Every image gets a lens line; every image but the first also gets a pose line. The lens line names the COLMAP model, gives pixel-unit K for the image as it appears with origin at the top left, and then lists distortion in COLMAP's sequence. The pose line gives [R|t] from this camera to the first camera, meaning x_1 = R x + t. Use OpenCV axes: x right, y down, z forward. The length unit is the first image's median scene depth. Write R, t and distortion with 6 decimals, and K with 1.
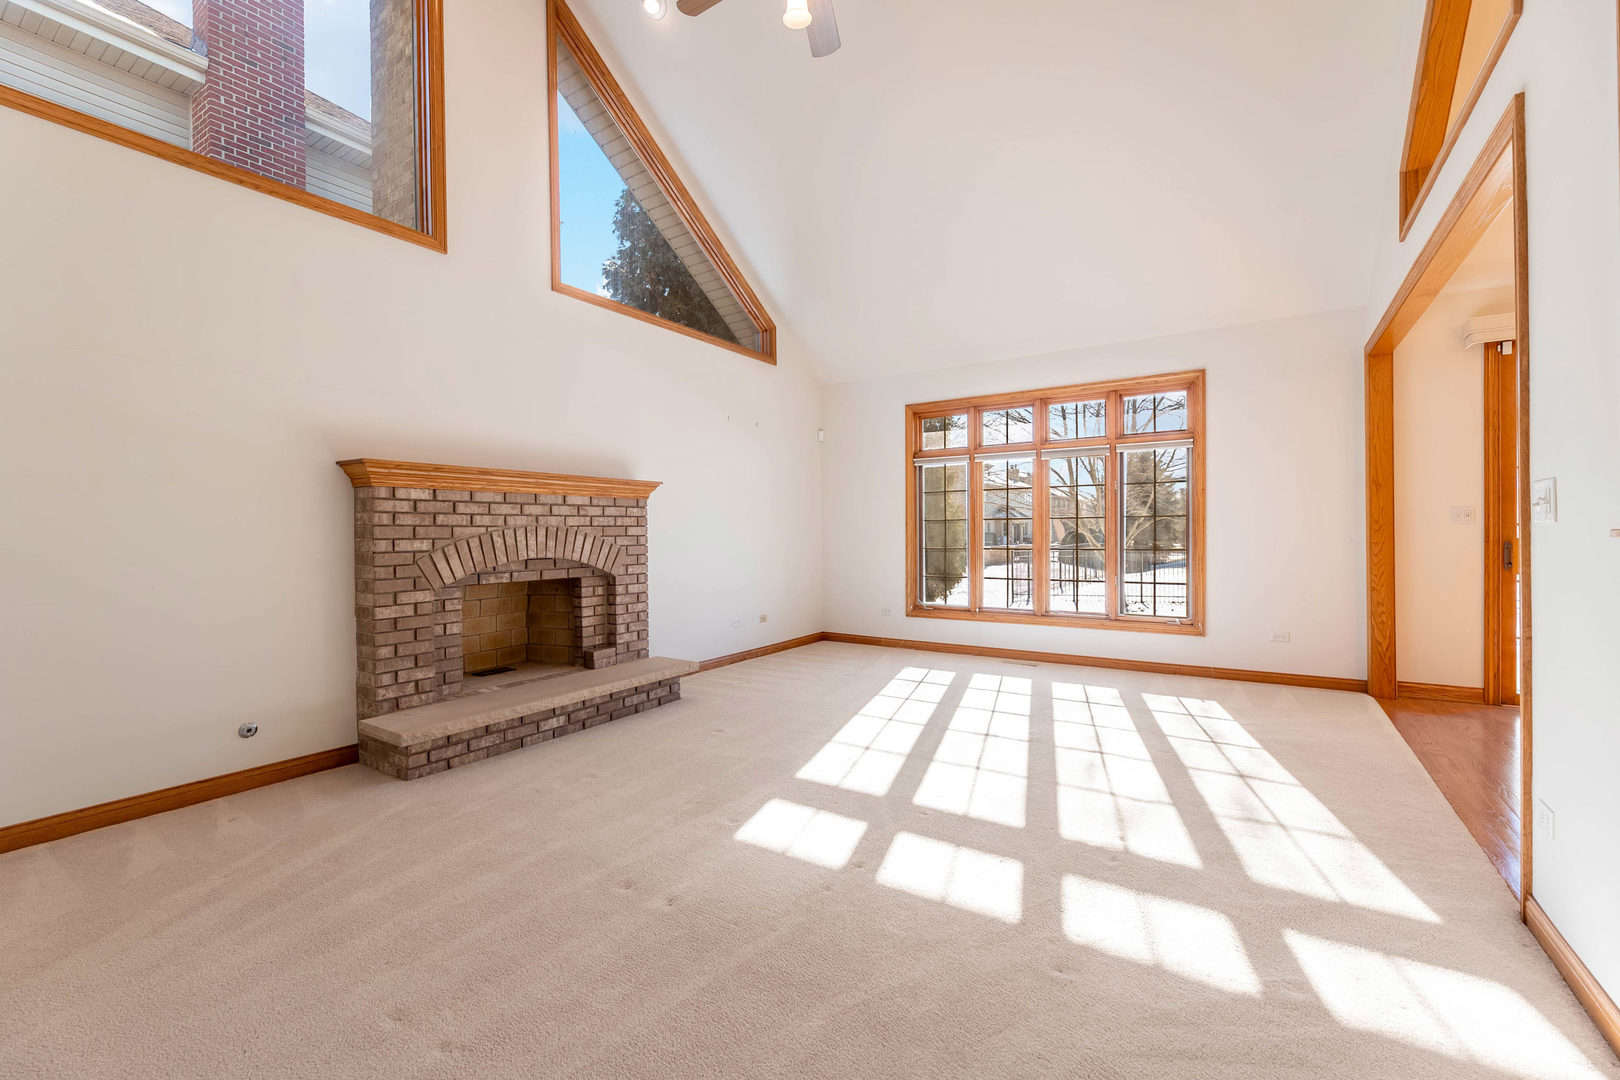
lens RADIAL K [[672.5, 0, 789.9], [0, 672.5, 539.5], [0, 0, 1]] dist [-0.002120, -0.000252]
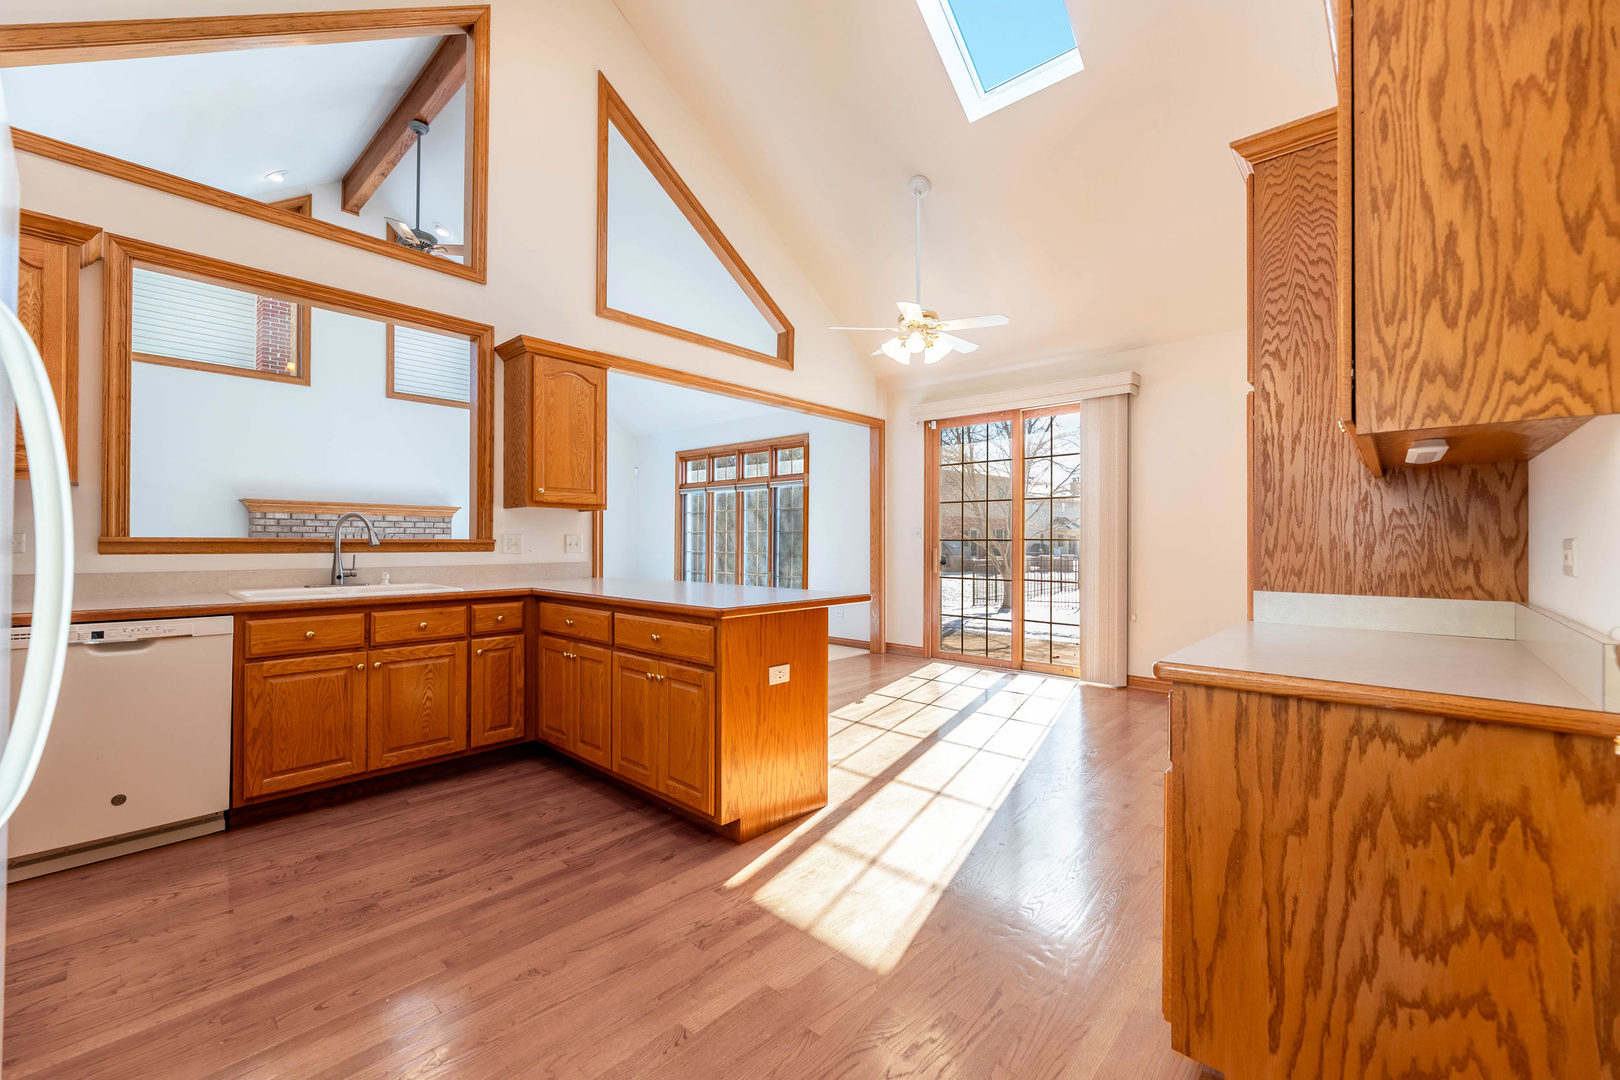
lens RADIAL K [[656.1, 0, 806.1], [0, 656.1, 538.4], [0, 0, 1]] dist [-0.000143, 0.000210]
pose [[0.991496, 0.012046, -0.129580, 0.985623], [-0.013938, 0.999809, -0.013710, 0.001739], [0.129391, 0.015400, 0.991474, -0.557504]]
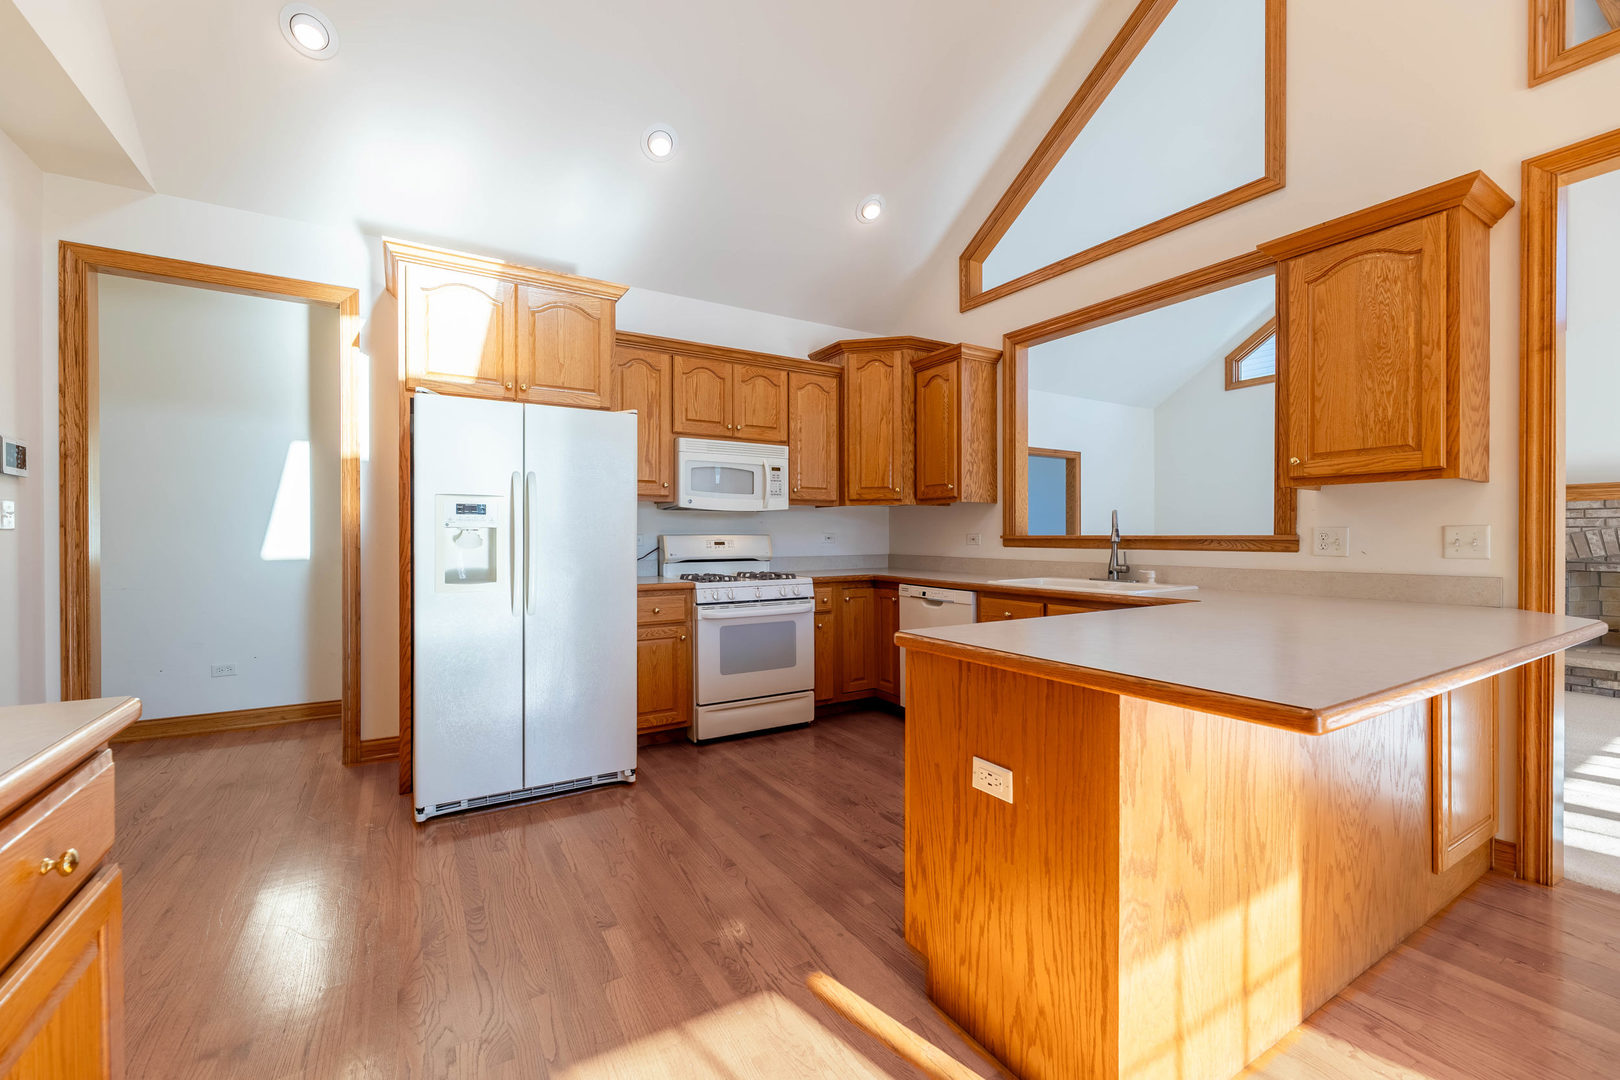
lens RADIAL K [[652.8, 0, 802.2], [0, 652.8, 538.4], [0, 0, 1]] dist [-0.001918, -0.000004]
pose [[-0.412902, 0.011173, -0.910707, 1.231418], [-0.005042, 0.999881, 0.014553, -0.007137], [0.910761, 0.010600, -0.412797, 0.113851]]
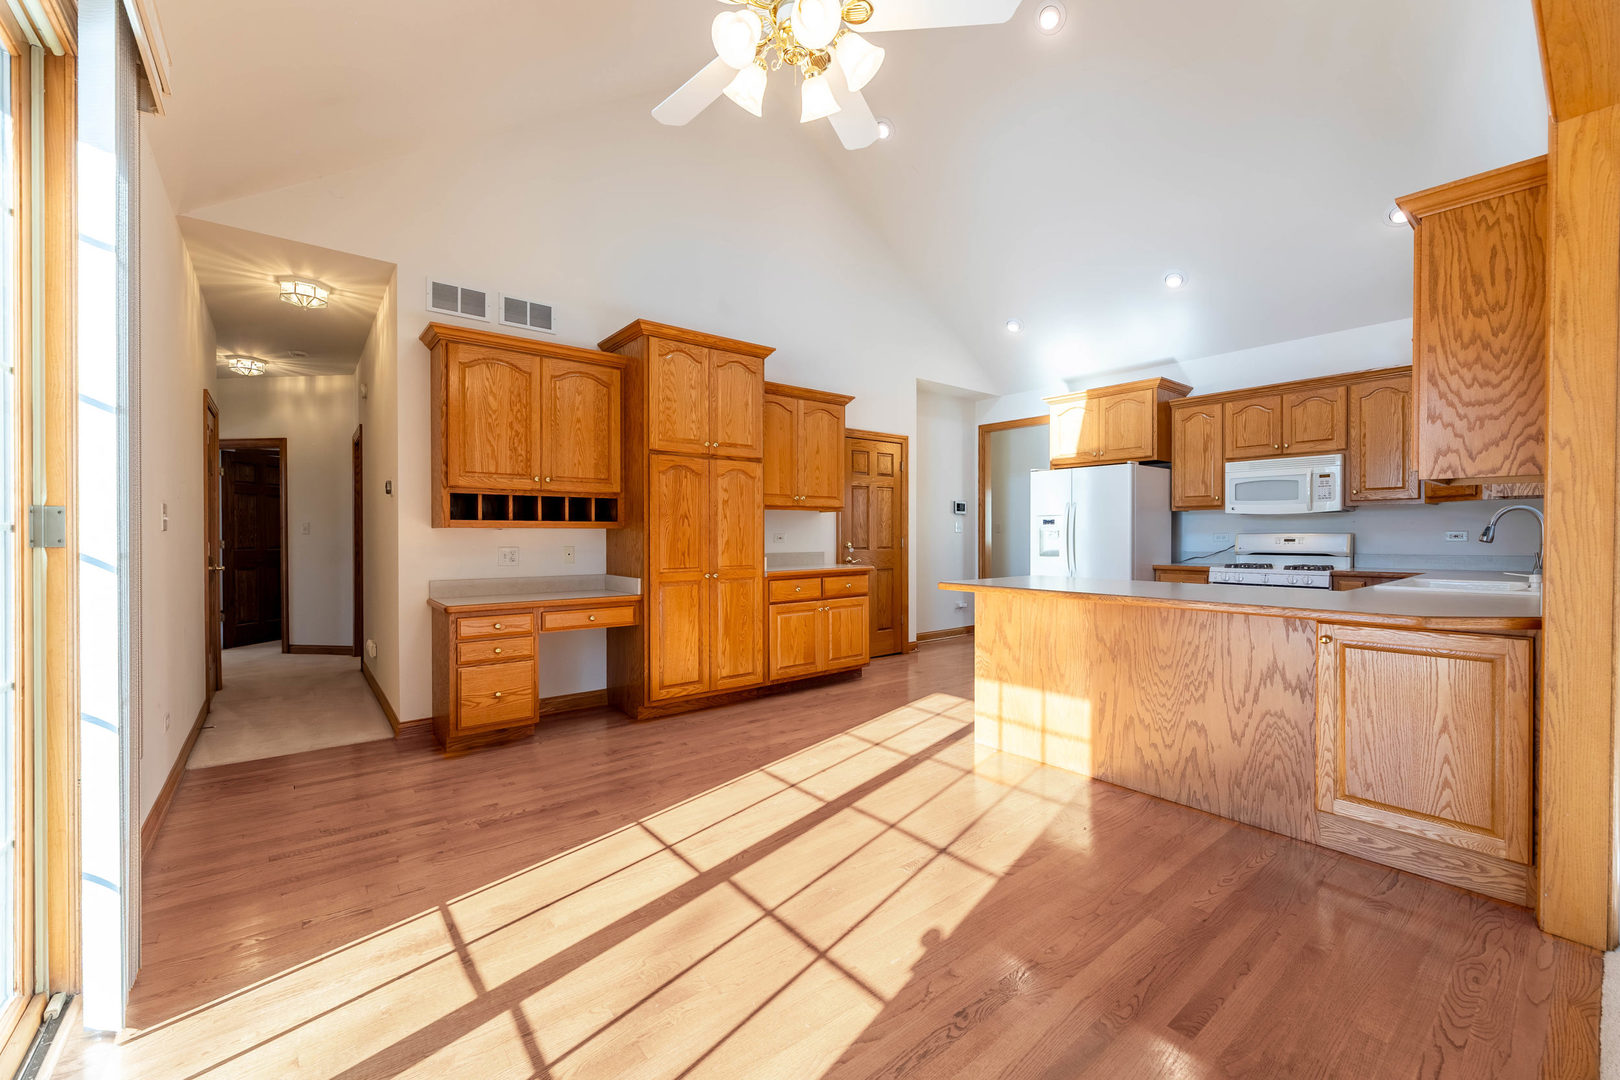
lens RADIAL K [[652.8, 0, 802.2], [0, 652.8, 538.4], [0, 0, 1]] dist [-0.001918, -0.000004]
pose [[-0.957084, 0.006277, 0.289744, 0.888296], [0.010545, 0.999858, 0.013171, -0.013681], [-0.289620, 0.015661, -0.957014, 1.010206]]
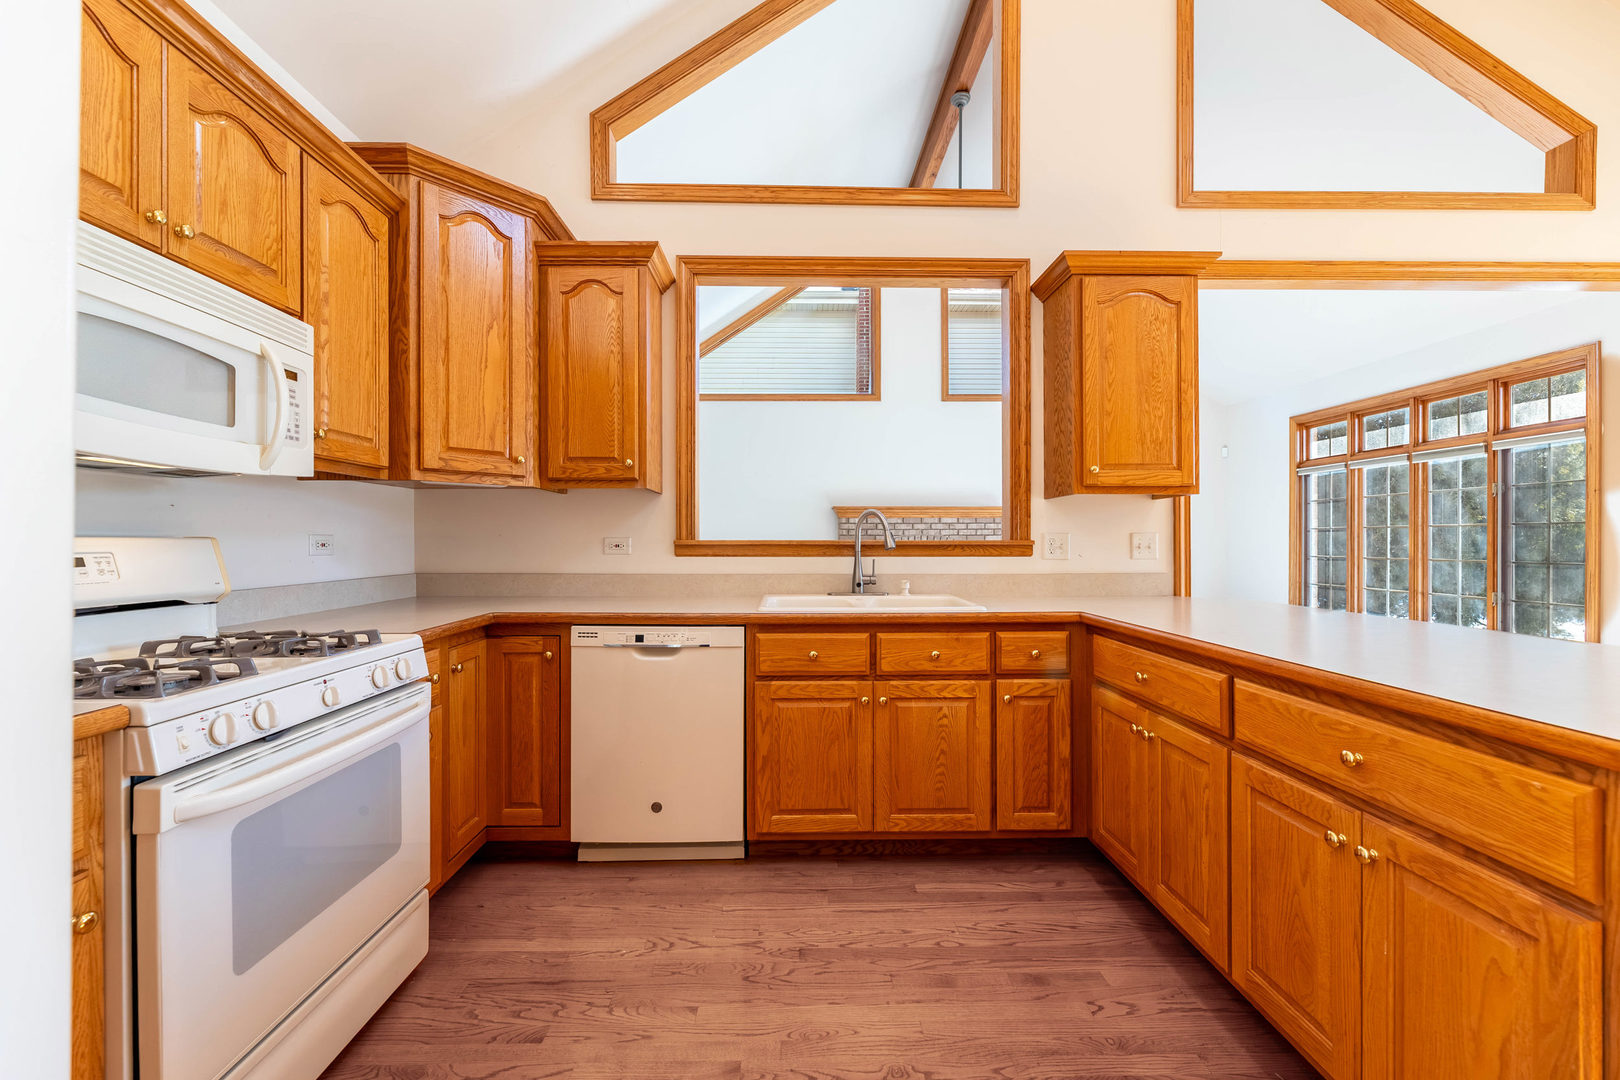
lens RADIAL K [[649.9, 0, 796.1], [0, 649.9, 541.0], [0, 0, 1]] dist [-0.004067, -0.000209]
pose [[0.579178, 0.007165, -0.815170, 0.848881], [-0.012320, 0.999924, 0.000036, 0.000319], [0.815108, 0.010022, 0.579222, -0.304659]]
